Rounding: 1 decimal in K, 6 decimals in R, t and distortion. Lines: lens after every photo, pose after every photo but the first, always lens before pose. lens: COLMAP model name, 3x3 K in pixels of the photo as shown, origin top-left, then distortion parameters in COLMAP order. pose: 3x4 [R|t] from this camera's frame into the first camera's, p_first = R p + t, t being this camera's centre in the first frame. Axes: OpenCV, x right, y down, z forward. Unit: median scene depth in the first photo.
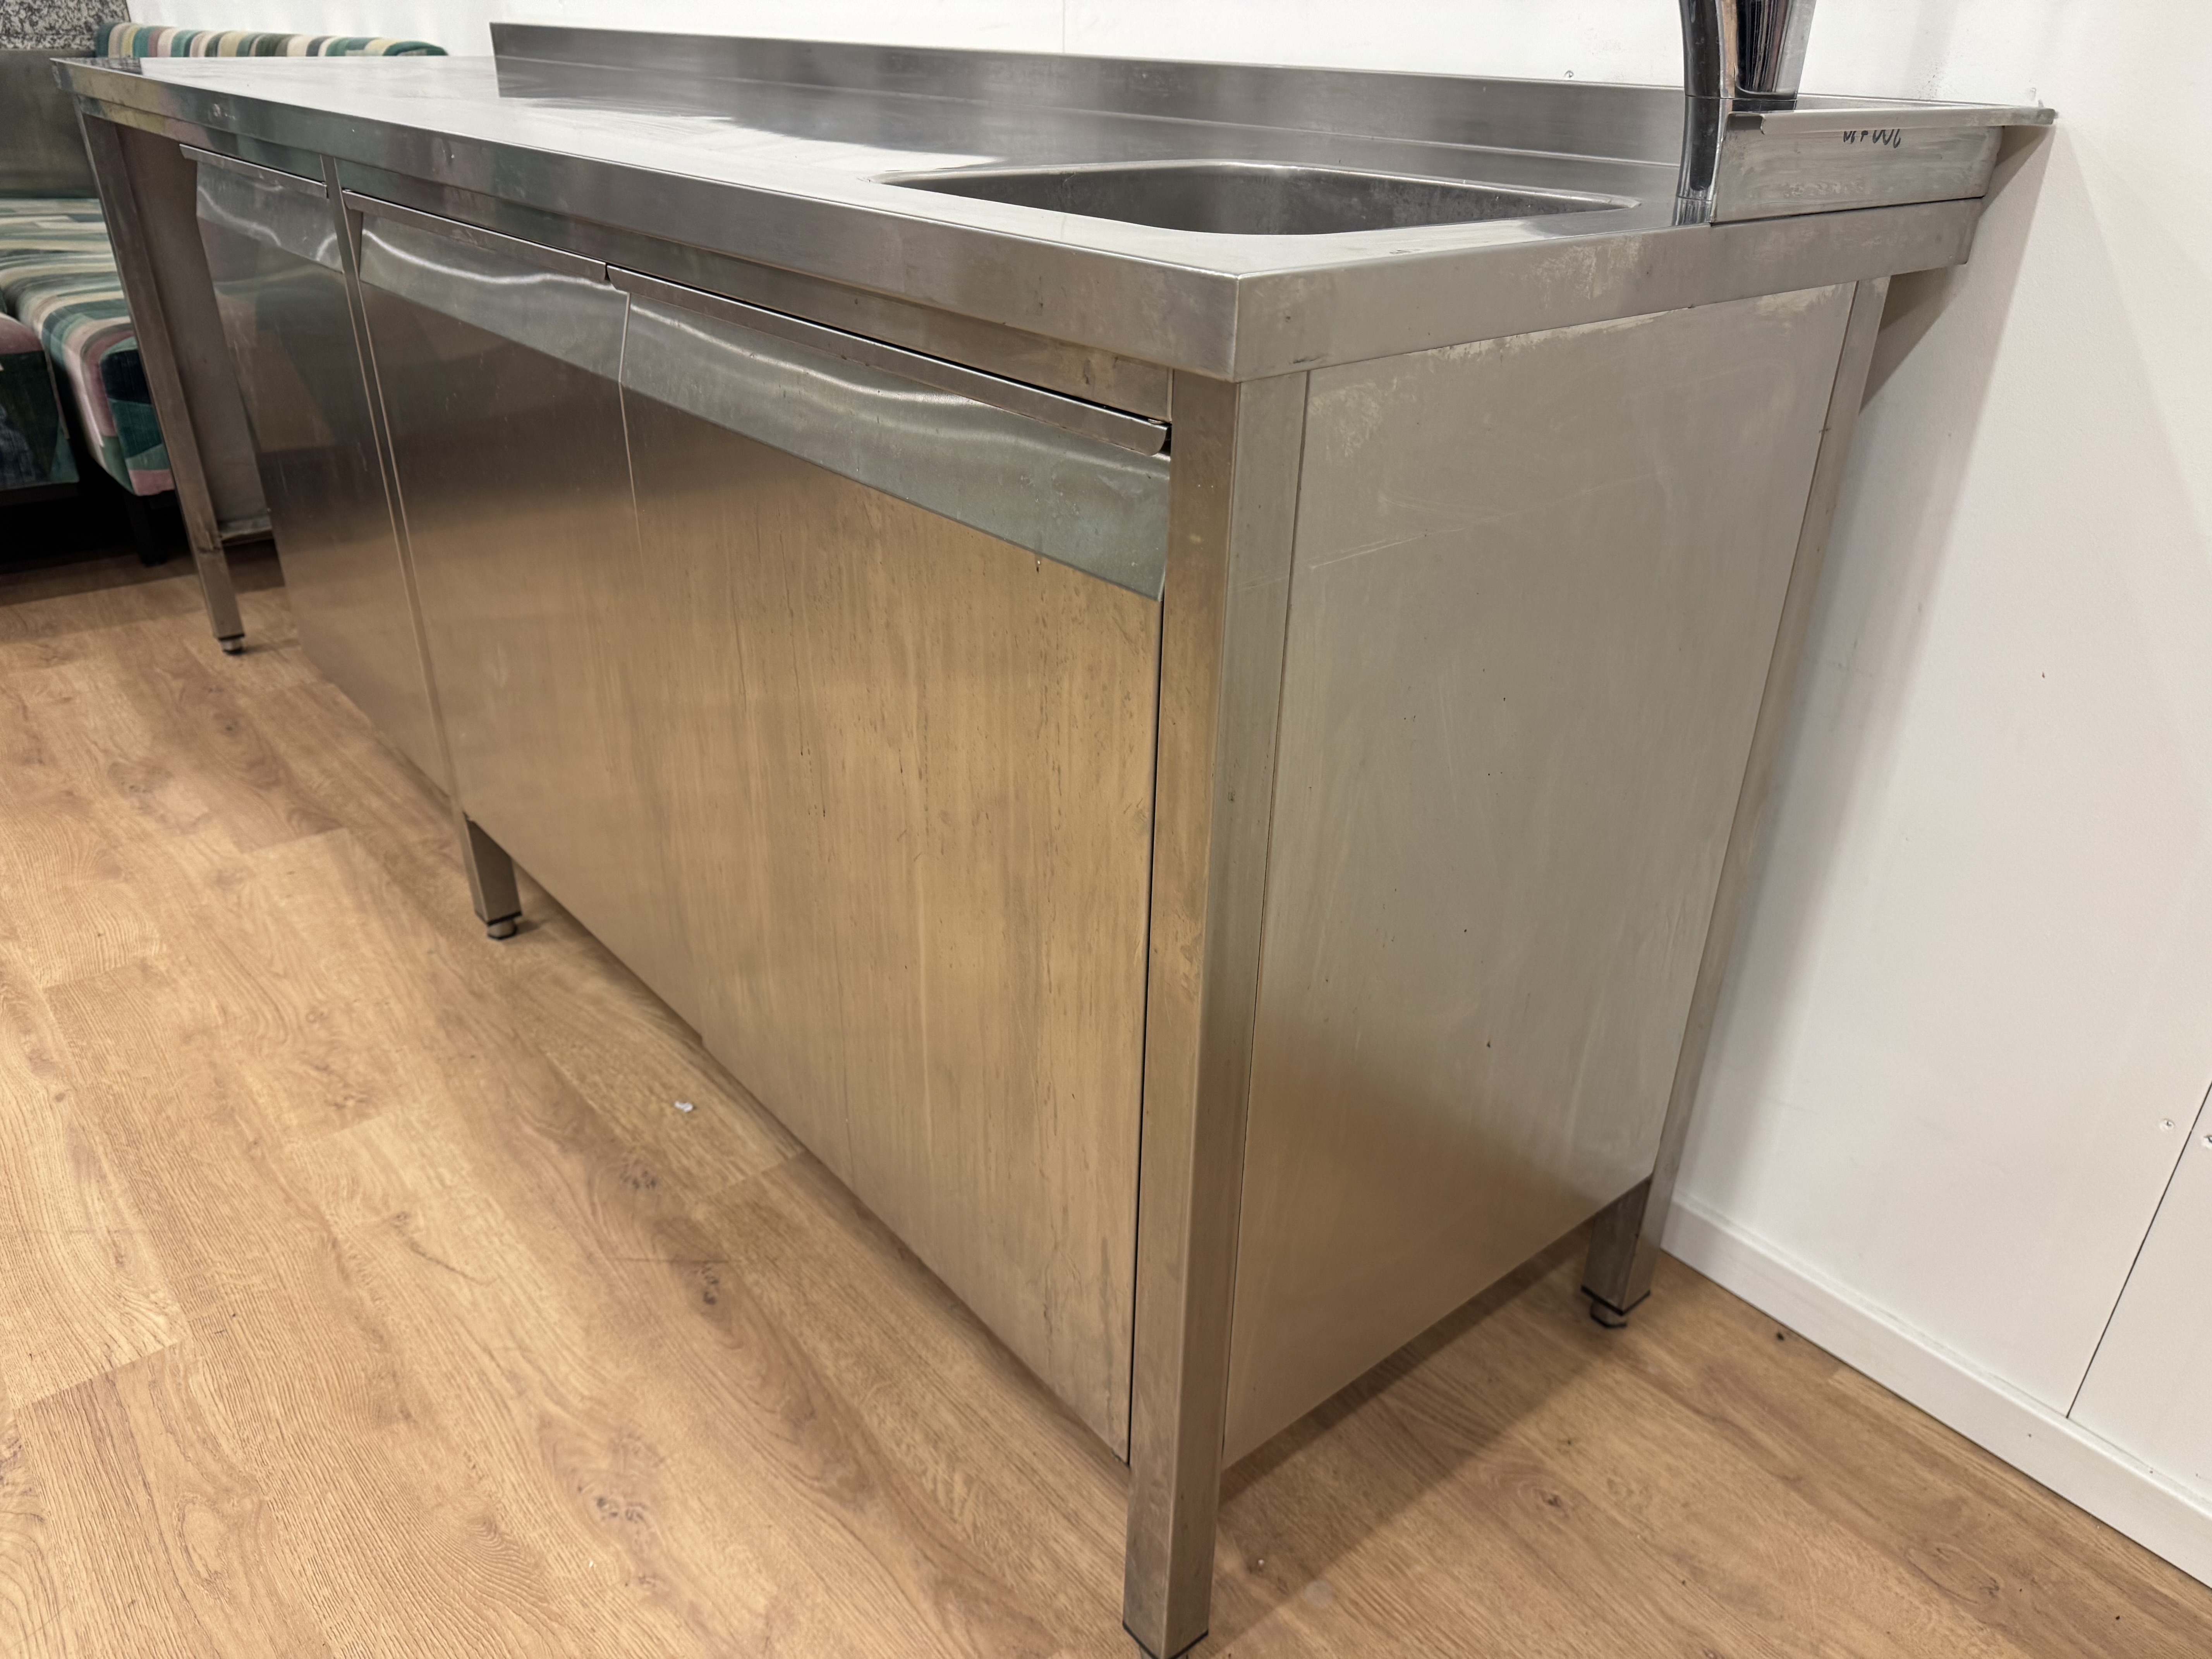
lens RADIAL K [[1559.8, 0, 1089.9], [0, 1559.8, 838.0], [0, 0, 1]] dist [0.021933, -0.032570]
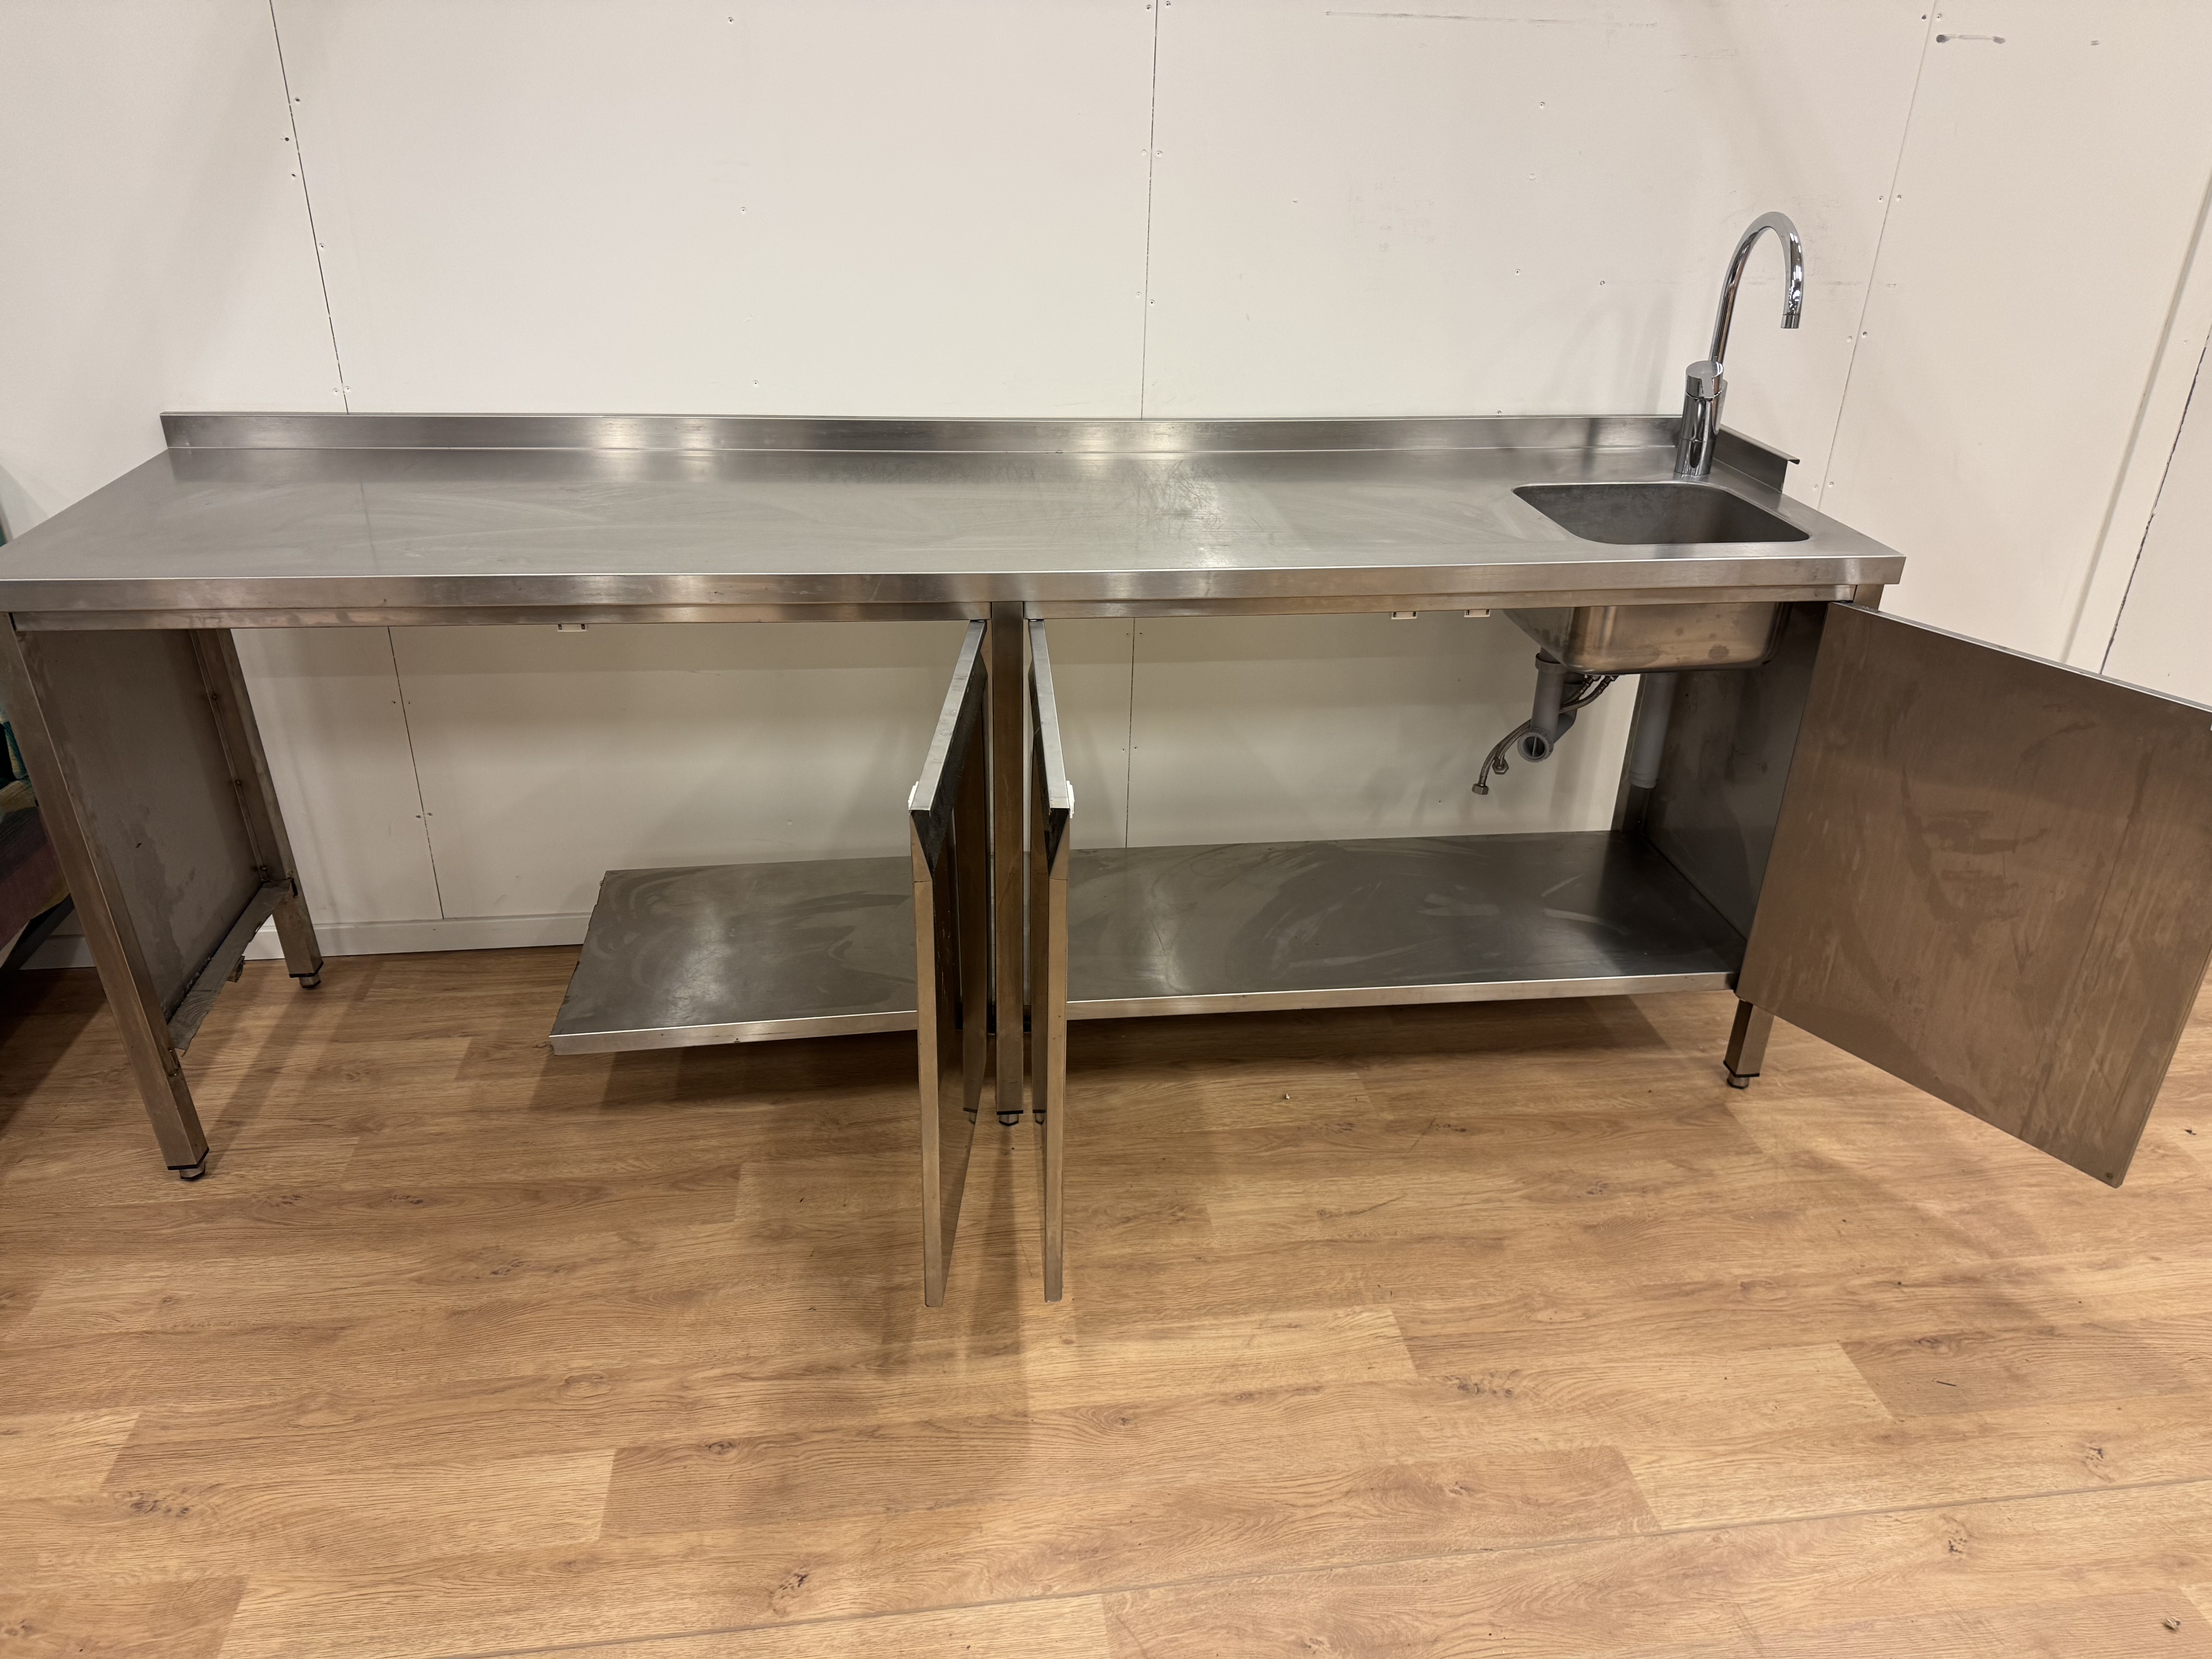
lens RADIAL K [[1559.8, 0, 1096.3], [0, 1559.8, 828.1], [0, 0, 1]] dist [0.021933, -0.032570]
pose [[0.535703, -0.383999, 0.752042, -1.605160], [0.381331, 0.904643, 0.190284, -0.498167], [-0.753399, 0.184841, 0.631050, 0.111623]]
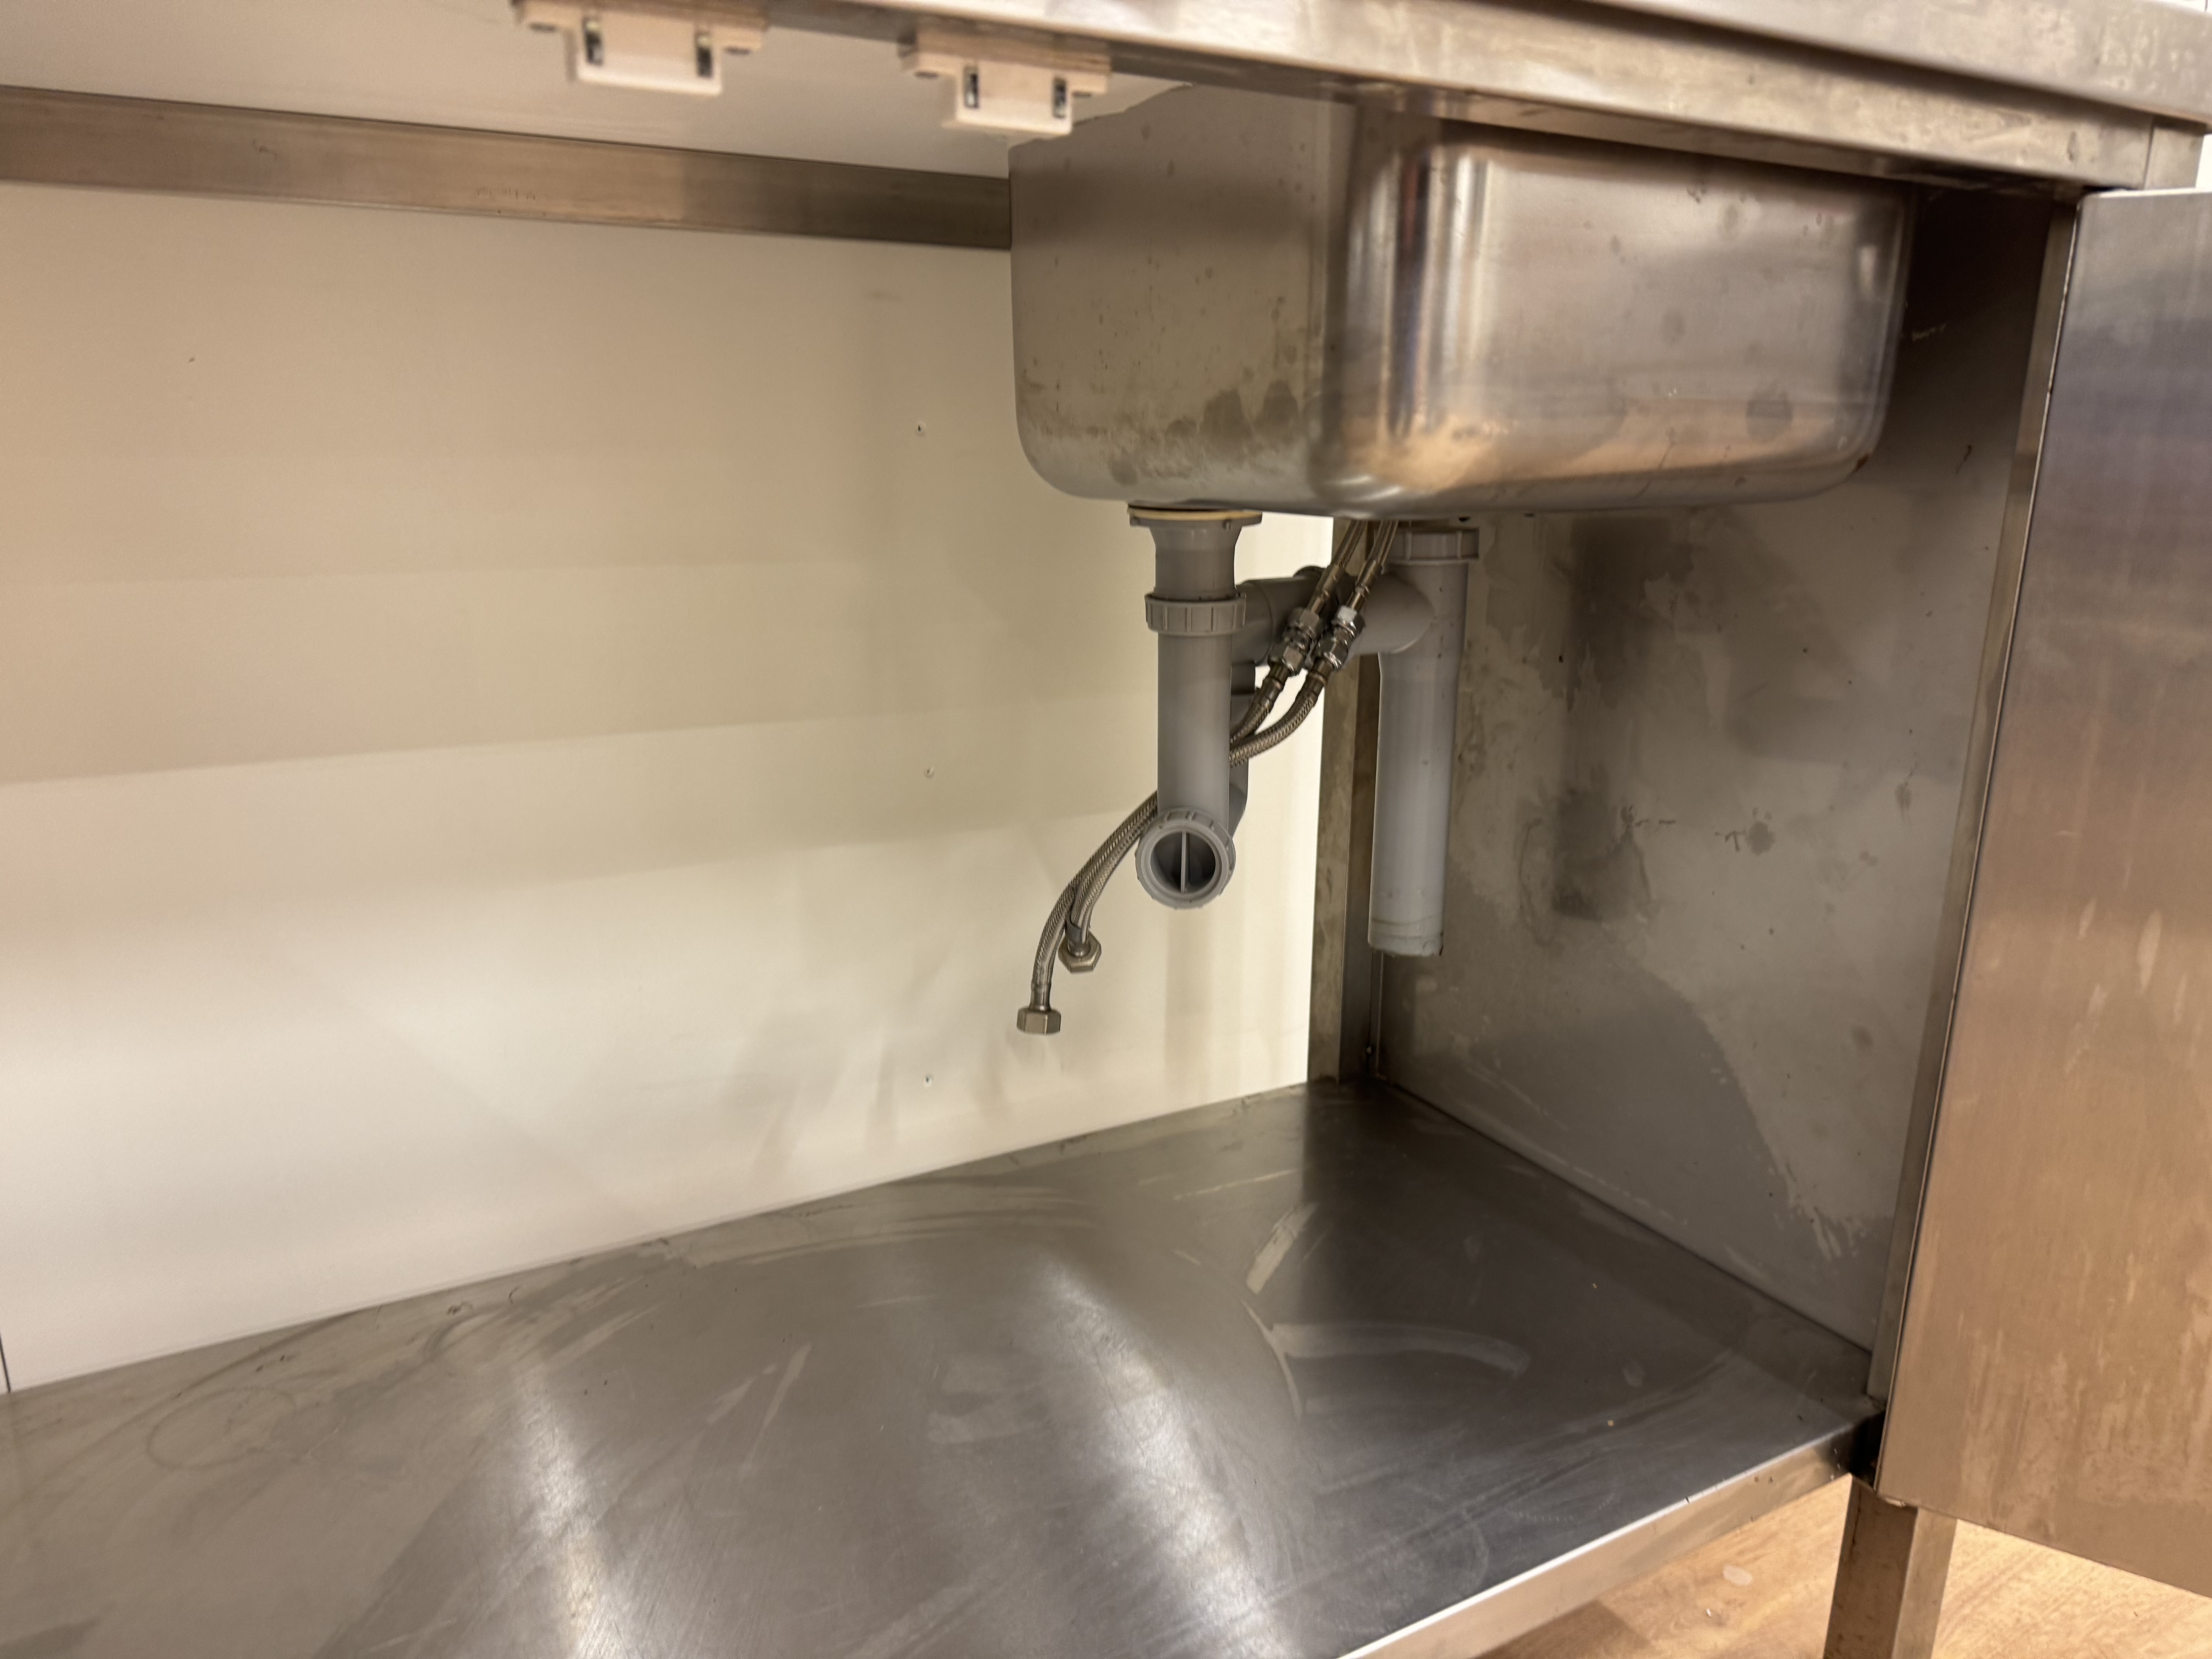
lens RADIAL K [[1559.8, 0, 1104.1], [0, 1559.8, 839.2], [0, 0, 1]] dist [0.021933, -0.032570]
pose [[0.168214, -0.272493, 0.947339, -0.527808], [0.446257, 0.877965, 0.173299, -0.175132], [-0.878953, 0.393606, 0.269288, 0.708236]]
